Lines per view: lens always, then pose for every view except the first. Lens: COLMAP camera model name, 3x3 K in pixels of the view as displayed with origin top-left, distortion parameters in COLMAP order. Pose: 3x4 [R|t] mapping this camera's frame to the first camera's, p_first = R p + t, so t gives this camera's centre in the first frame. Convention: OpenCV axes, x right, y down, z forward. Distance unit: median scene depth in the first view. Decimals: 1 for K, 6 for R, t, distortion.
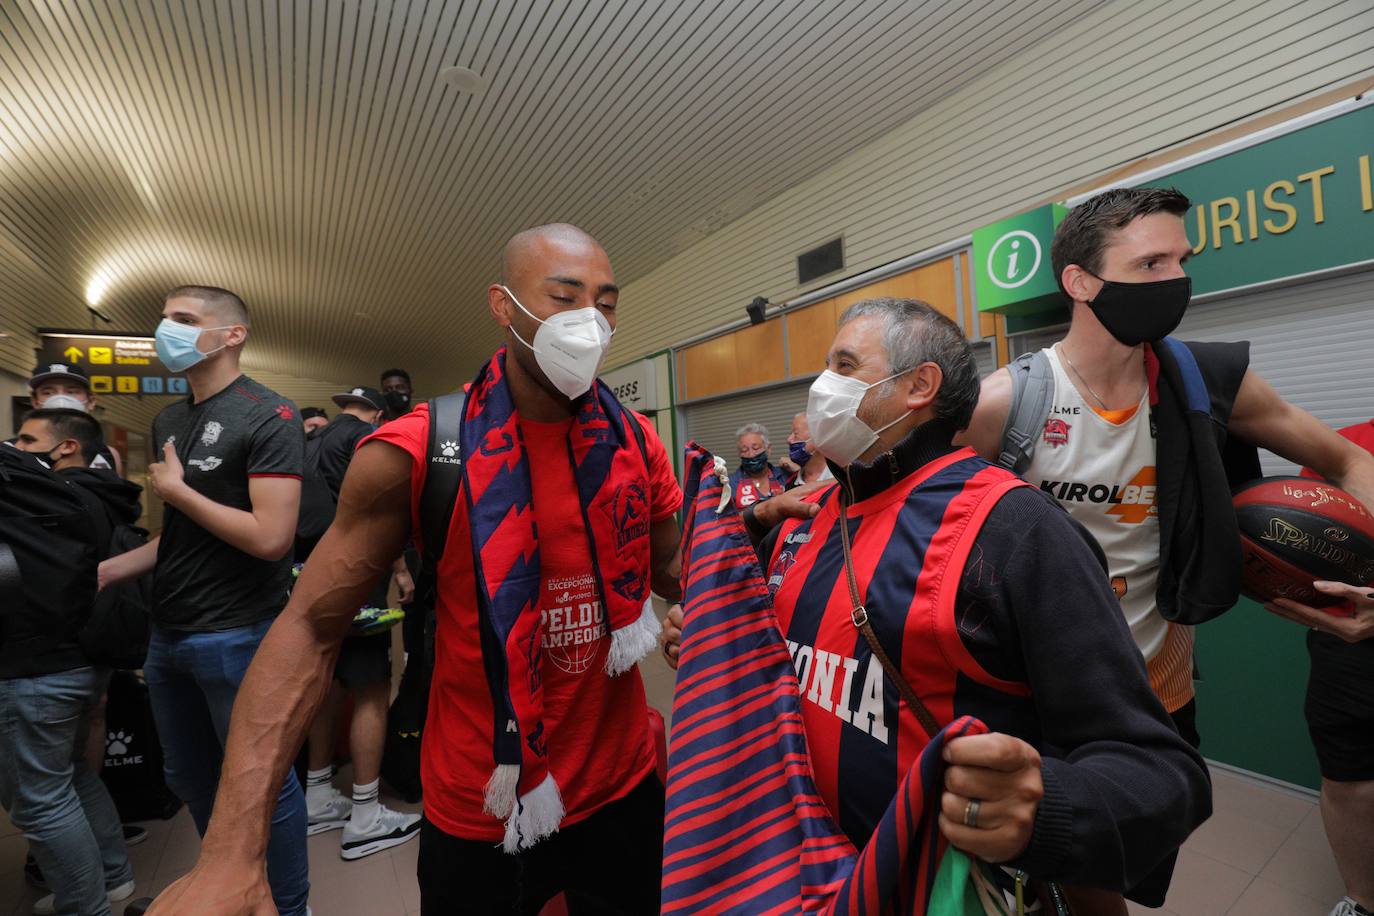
lens RADIAL K [[625.3, 0, 689.0], [0, 625.3, 463.0], [0, 0, 1]] dist [-0.032037, 0.006097]
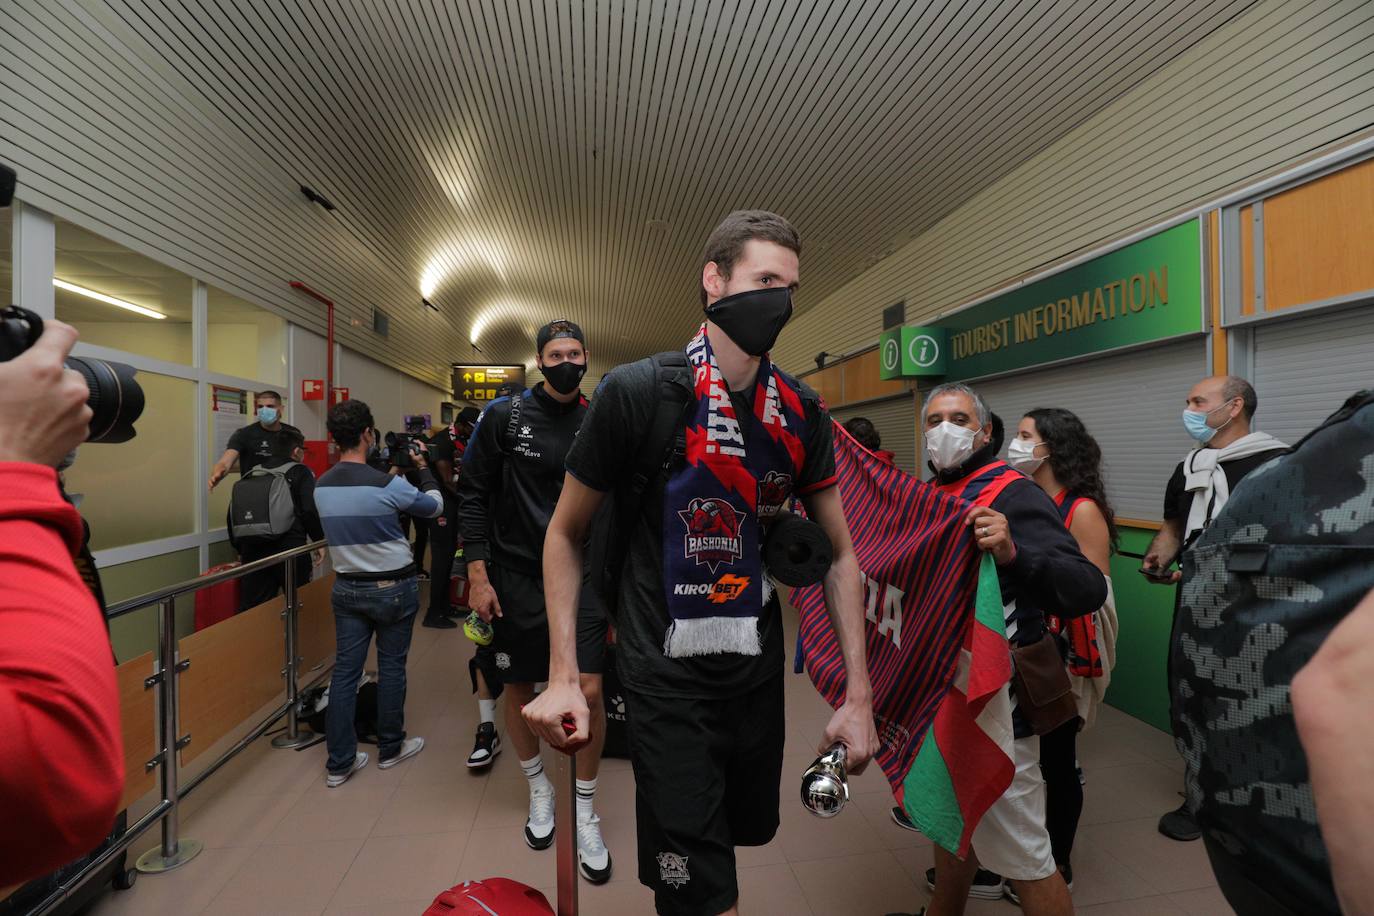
lens RADIAL K [[625.3, 0, 691.2], [0, 625.3, 464.4], [0, 0, 1]] dist [-0.032037, 0.006097]
pose [[0.915497, 0.050554, -0.399137, 0.365613], [-0.039625, 0.998581, 0.035589, -0.022502], [0.400370, -0.016766, 0.916200, -0.463282]]
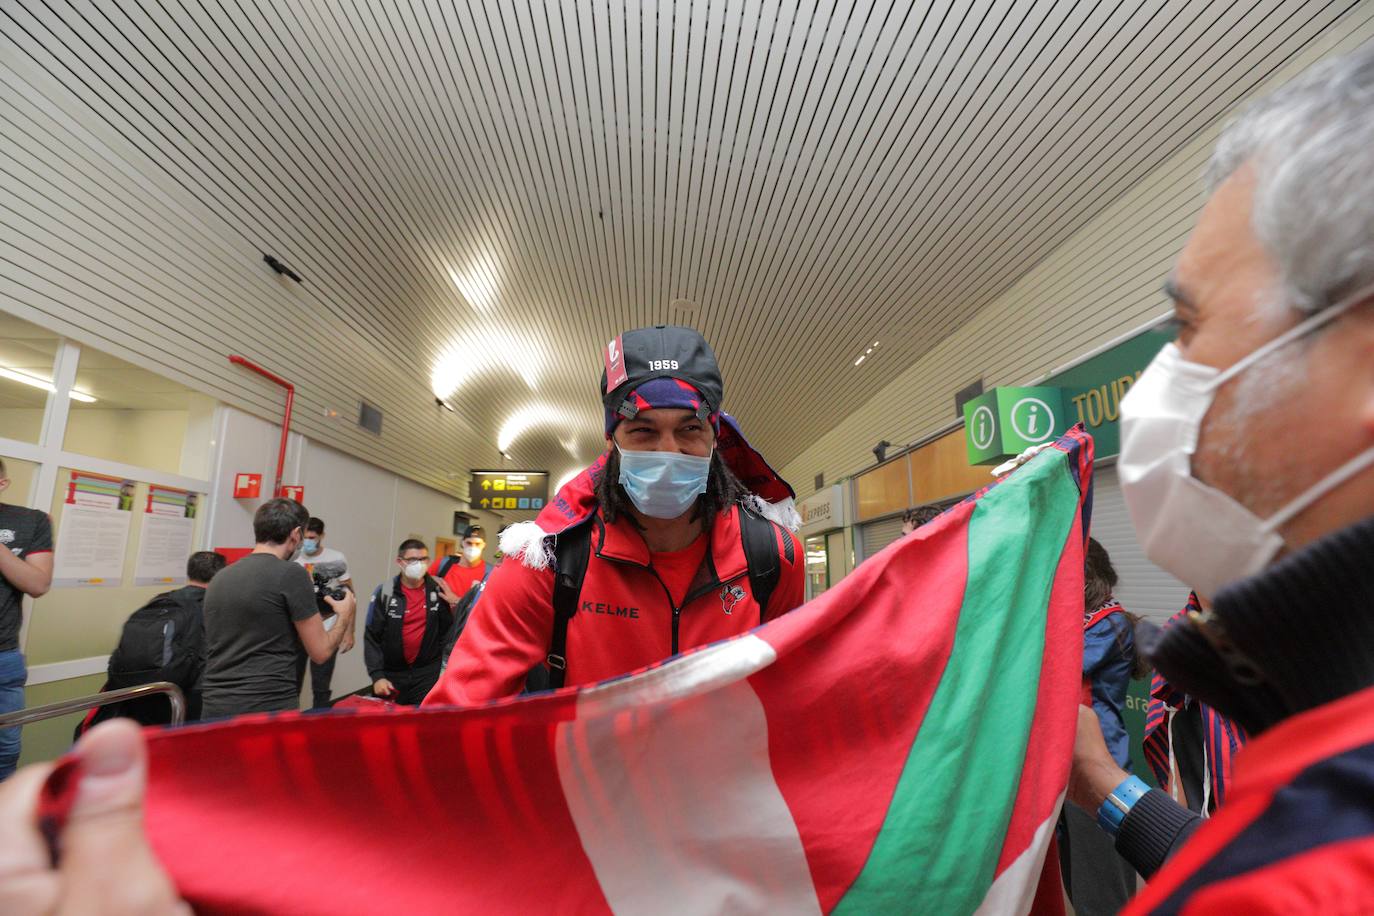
lens RADIAL K [[625.3, 0, 690.1], [0, 625.3, 460.6], [0, 0, 1]] dist [-0.032037, 0.006097]
pose [[0.875241, -0.034767, -0.482436, 0.304839], [-0.045374, 0.987114, -0.153454, -0.016722], [0.481554, 0.156199, 0.862385, -0.200109]]
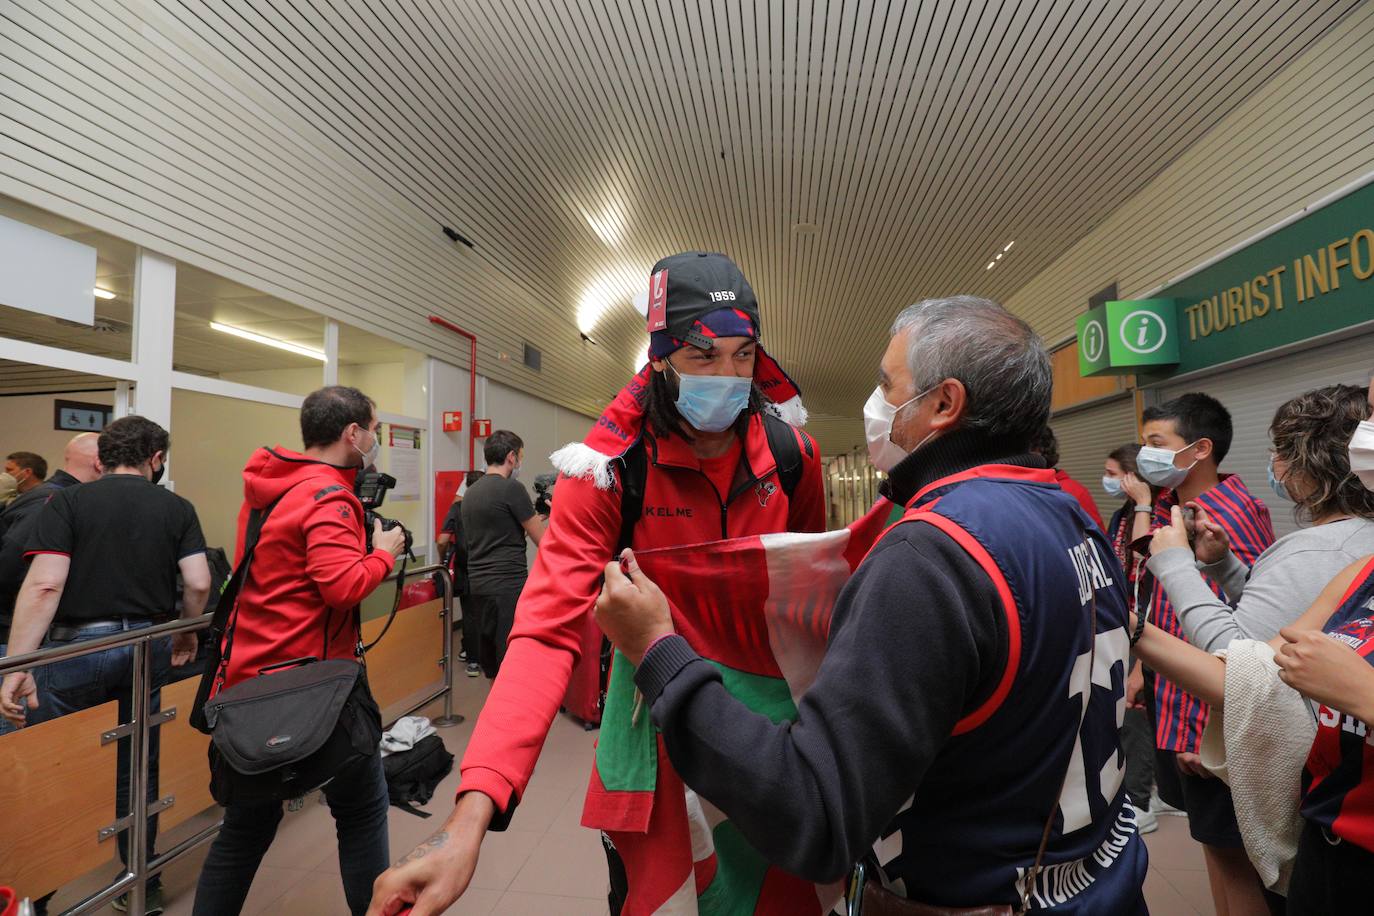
lens RADIAL K [[625.3, 0, 689.8], [0, 625.3, 460.0], [0, 0, 1]] dist [-0.032037, 0.006097]
pose [[0.757287, 0.008730, -0.653024, 0.368621], [-0.022323, 0.999672, -0.012523, -0.014745], [0.652701, 0.024061, 0.757233, -0.300149]]
